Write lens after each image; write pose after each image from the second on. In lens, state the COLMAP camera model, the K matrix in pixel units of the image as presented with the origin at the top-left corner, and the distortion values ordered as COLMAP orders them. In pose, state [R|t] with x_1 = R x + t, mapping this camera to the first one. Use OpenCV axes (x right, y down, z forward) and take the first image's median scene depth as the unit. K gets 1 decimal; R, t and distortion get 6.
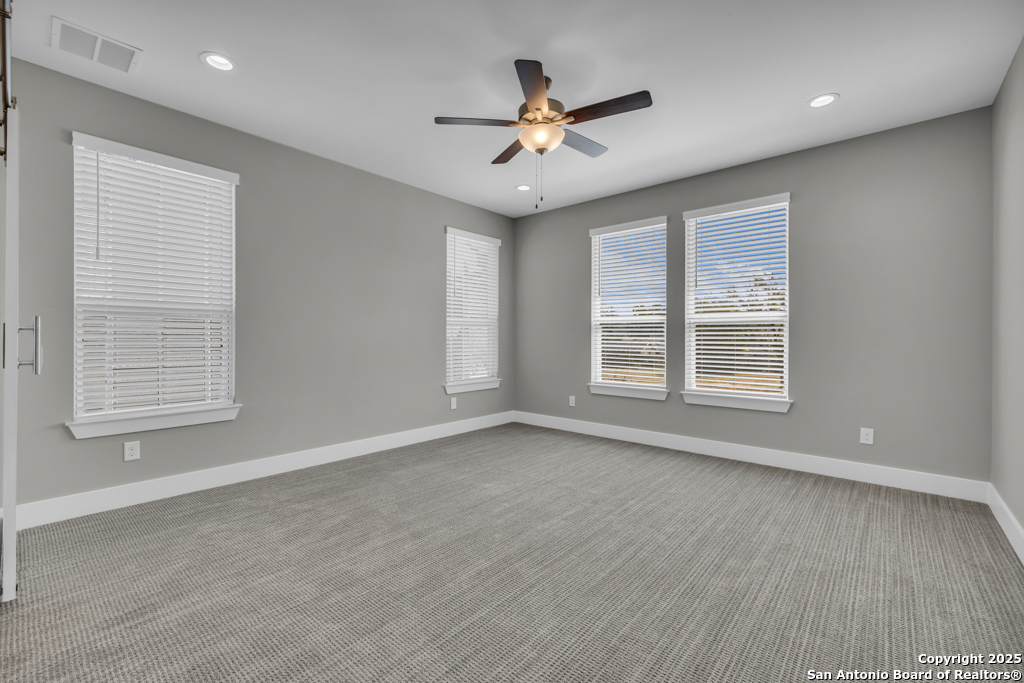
lens RADIAL K [[433.3, 0, 505.5], [0, 433.3, 336.0], [0, 0, 1]] dist [0.002674, 0.000516]
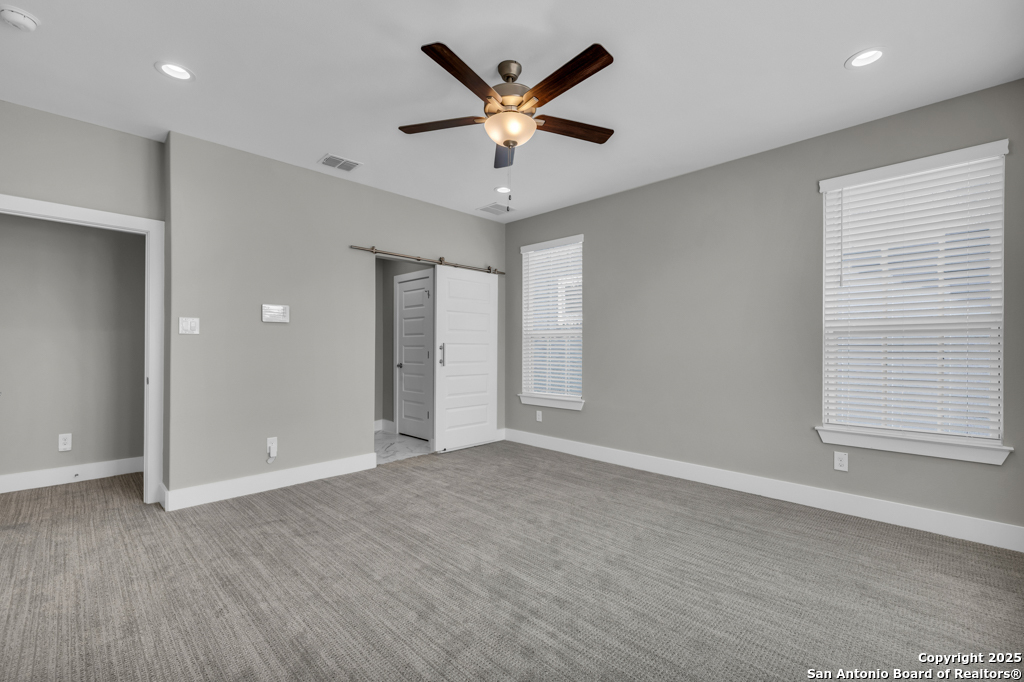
lens RADIAL K [[428.3, 0, 512.0], [0, 428.3, 341.0], [0, 0, 1]] dist [0.000934, 0.000238]
pose [[-0.040468, -0.026168, -0.998838, 0.772793], [-0.007142, 0.999639, -0.025899, 0.007087], [0.999155, 0.006085, -0.040641, 0.849696]]
